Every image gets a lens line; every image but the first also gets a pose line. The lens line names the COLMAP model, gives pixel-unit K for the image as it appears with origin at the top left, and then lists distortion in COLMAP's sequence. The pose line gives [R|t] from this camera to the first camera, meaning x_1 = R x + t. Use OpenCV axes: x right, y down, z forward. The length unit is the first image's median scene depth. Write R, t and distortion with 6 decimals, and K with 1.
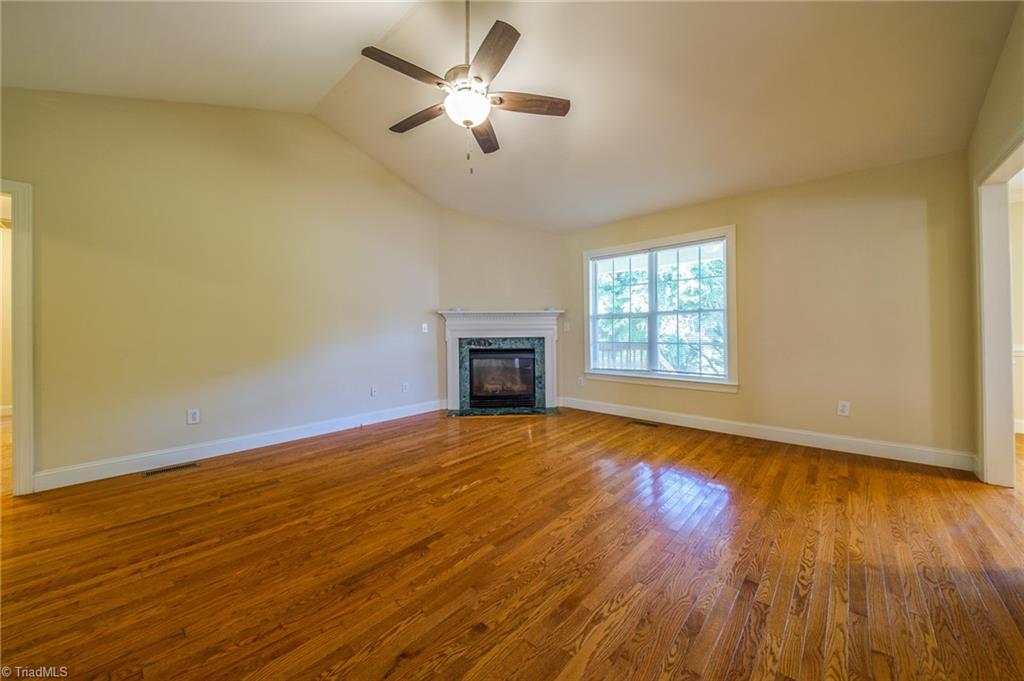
lens RADIAL K [[366.0, 0, 513.9], [0, 366.0, 324.2], [0, 0, 1]] dist [0.000822, -0.000380]
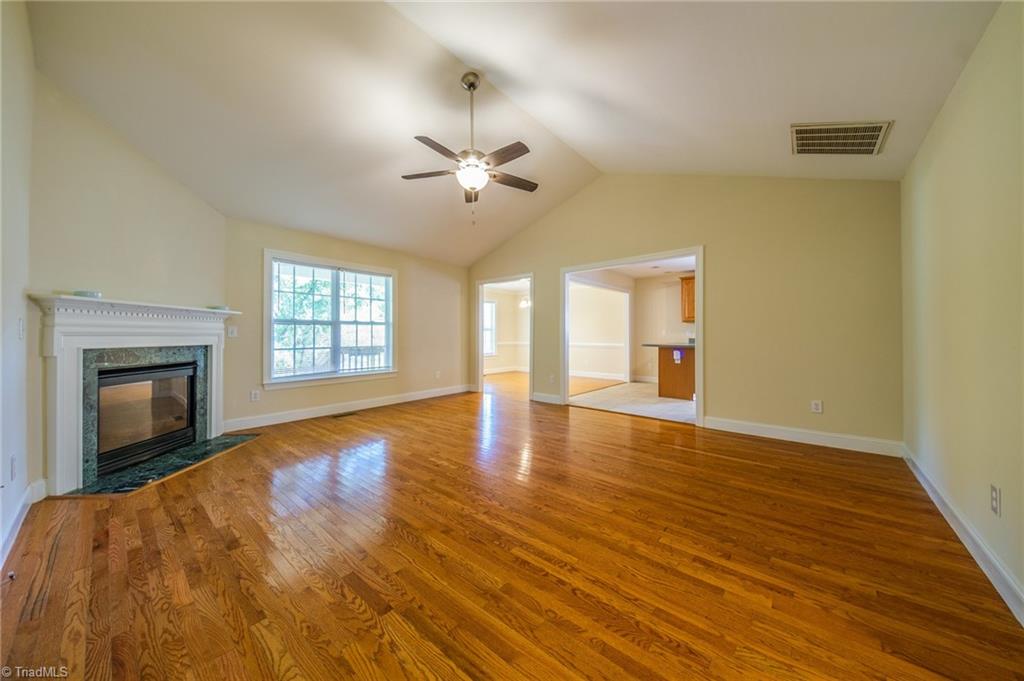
lens RADIAL K [[354.6, 0, 512.5], [0, 354.6, 335.3], [0, 0, 1]] dist [-0.000987, -0.000254]
pose [[-0.026248, 0.014833, 0.999545, -0.673631], [-0.008273, 0.999852, -0.015055, 0.020831], [-0.999621, -0.008664, -0.026121, 0.404423]]
